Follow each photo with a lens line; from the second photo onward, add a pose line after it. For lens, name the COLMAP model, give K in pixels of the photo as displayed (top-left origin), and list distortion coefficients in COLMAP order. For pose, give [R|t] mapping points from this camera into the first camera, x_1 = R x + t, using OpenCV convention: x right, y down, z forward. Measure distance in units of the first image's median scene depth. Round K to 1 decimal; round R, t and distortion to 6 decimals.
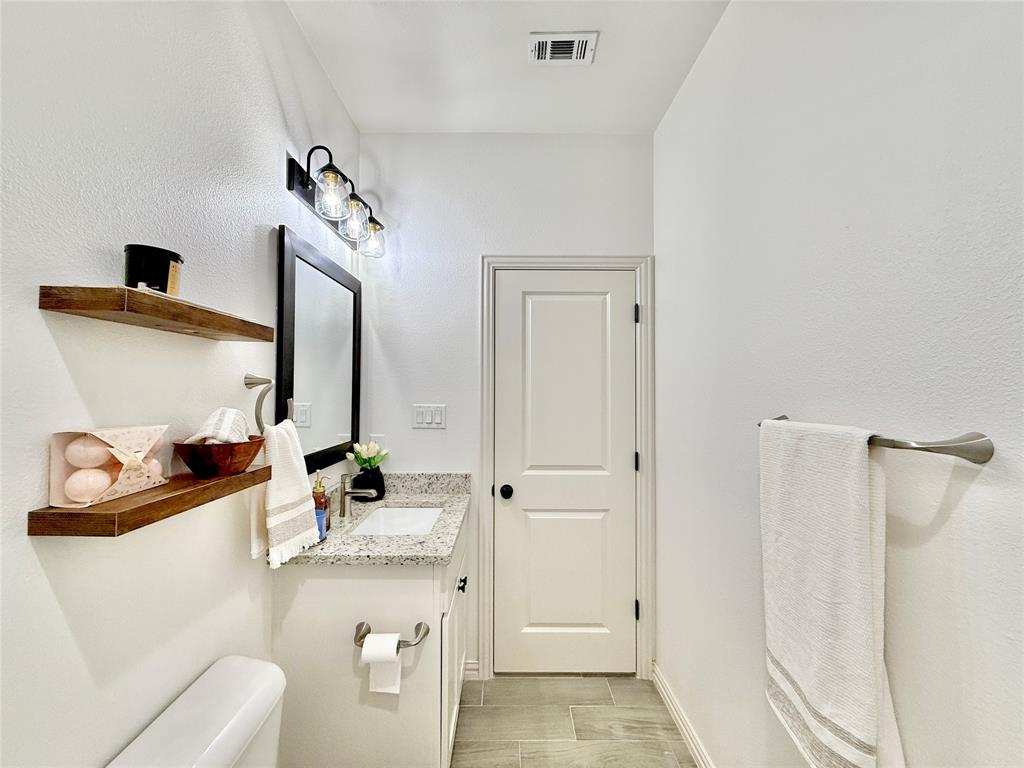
lens RADIAL K [[409.3, 0, 512.2], [0, 409.3, 385.9], [0, 0, 1]] dist [-0.000667, -0.000034]
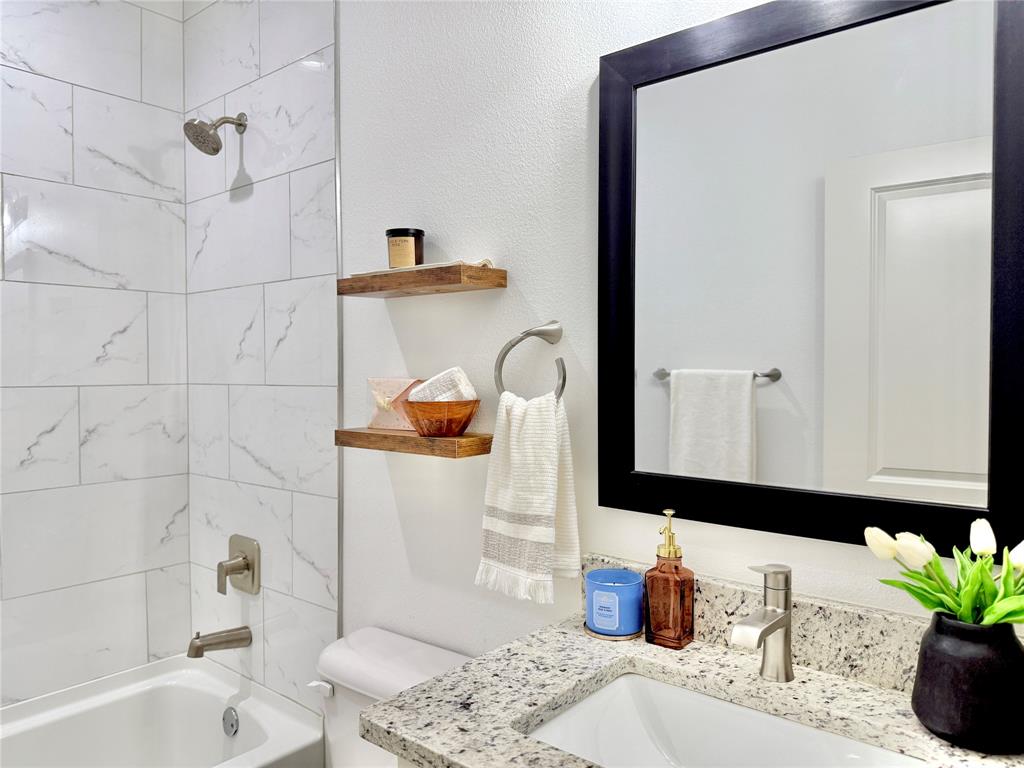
lens RADIAL K [[732.3, 0, 515.8], [0, 732.3, 381.1], [0, 0, 1]] dist [0.061322, -0.067703]
pose [[-0.656275, 0.003874, -0.754512, 0.305279], [0.001061, 0.999991, 0.004212, 0.055539], [0.754521, 0.001964, -0.656273, 1.537481]]
